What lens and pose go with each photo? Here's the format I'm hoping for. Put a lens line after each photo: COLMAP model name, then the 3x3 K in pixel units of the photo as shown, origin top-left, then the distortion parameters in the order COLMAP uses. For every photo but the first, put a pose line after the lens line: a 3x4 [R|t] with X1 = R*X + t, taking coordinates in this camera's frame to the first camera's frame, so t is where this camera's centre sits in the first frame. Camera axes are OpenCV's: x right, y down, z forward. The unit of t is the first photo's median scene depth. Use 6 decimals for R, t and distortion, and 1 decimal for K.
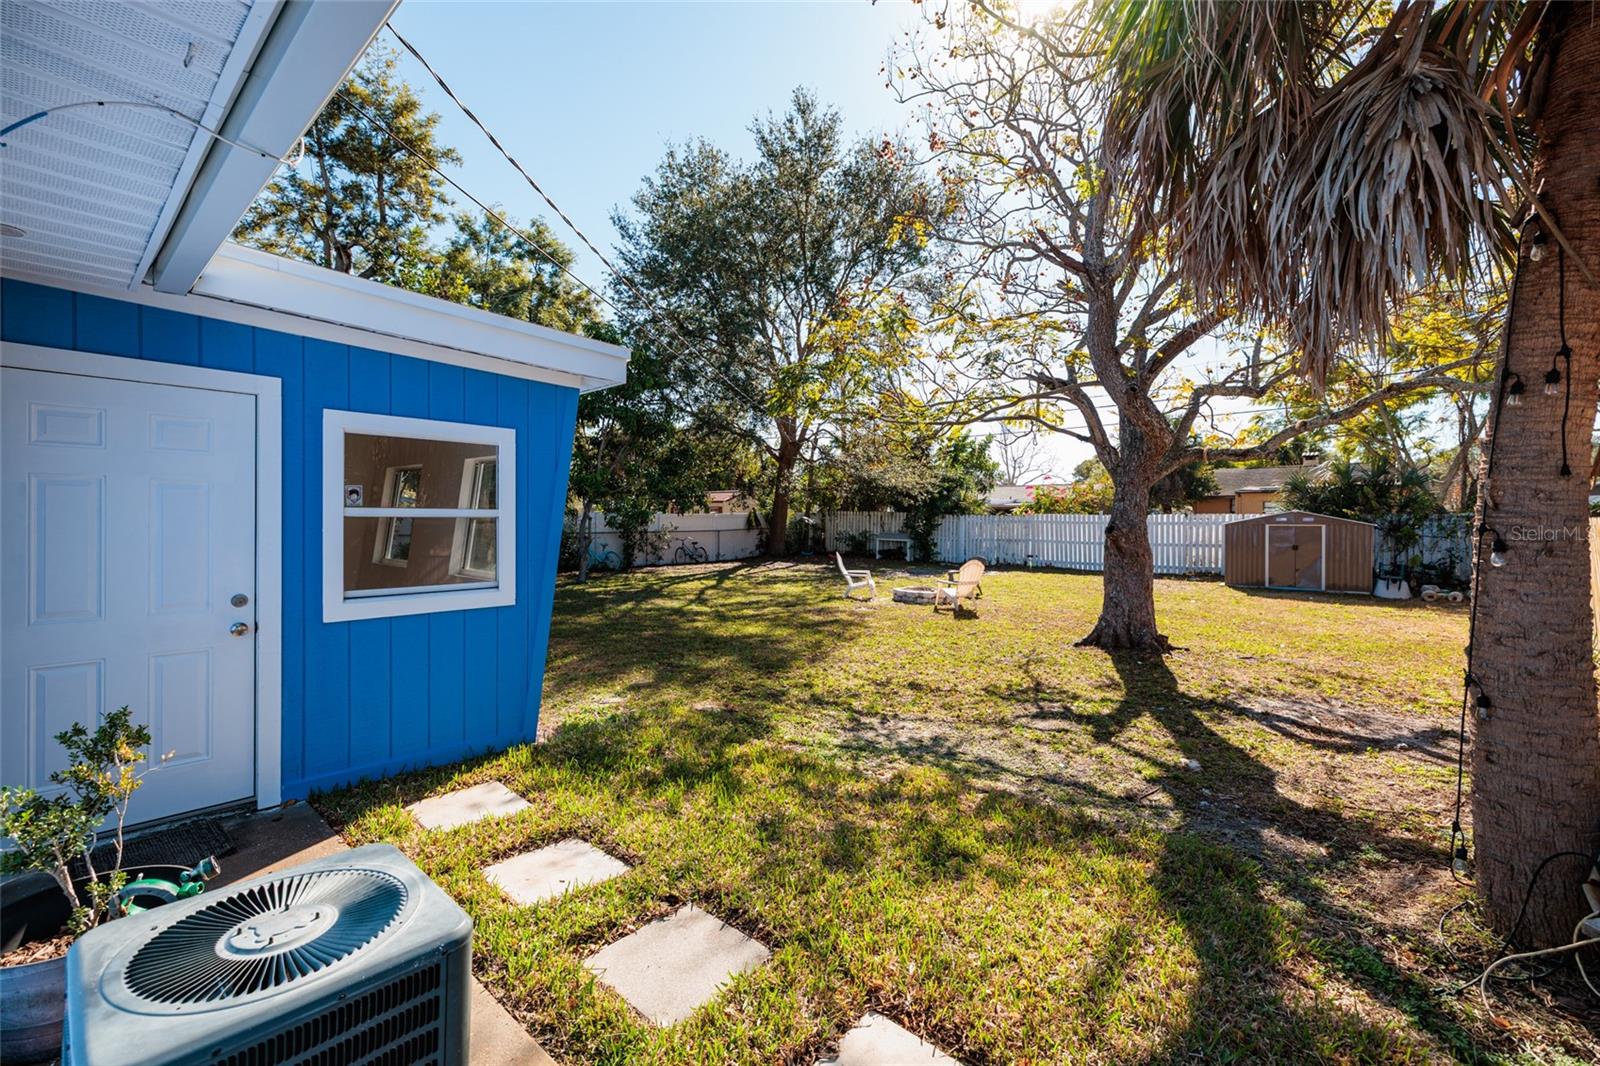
lens RADIAL K [[676.2, 0, 785.6], [0, 676.2, 533.7], [0, 0, 1]] dist [0.000739, -0.000102]
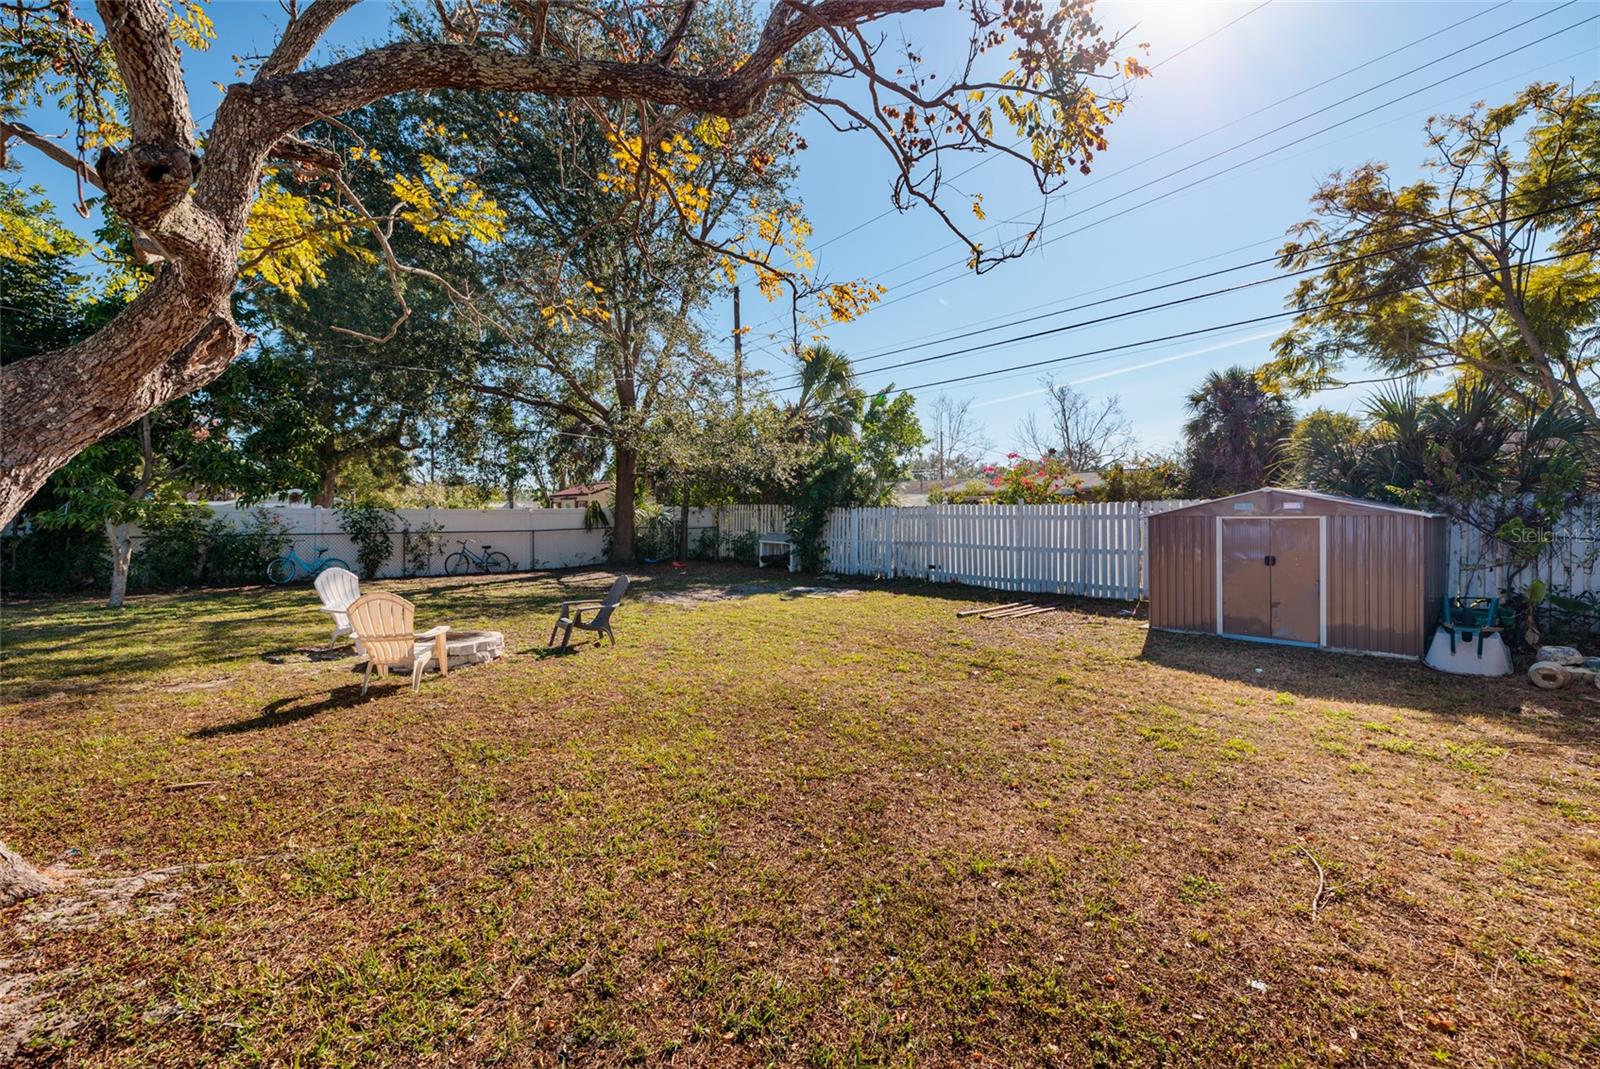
lens RADIAL K [[676.2, 0, 809.3], [0, 676.2, 530.0], [0, 0, 1]] dist [0.000739, -0.000102]
pose [[0.986710, -0.003639, -0.162452, 0.480079], [0.003157, 0.999990, -0.003224, -0.002169], [0.162462, 0.002668, 0.986711, 0.425526]]
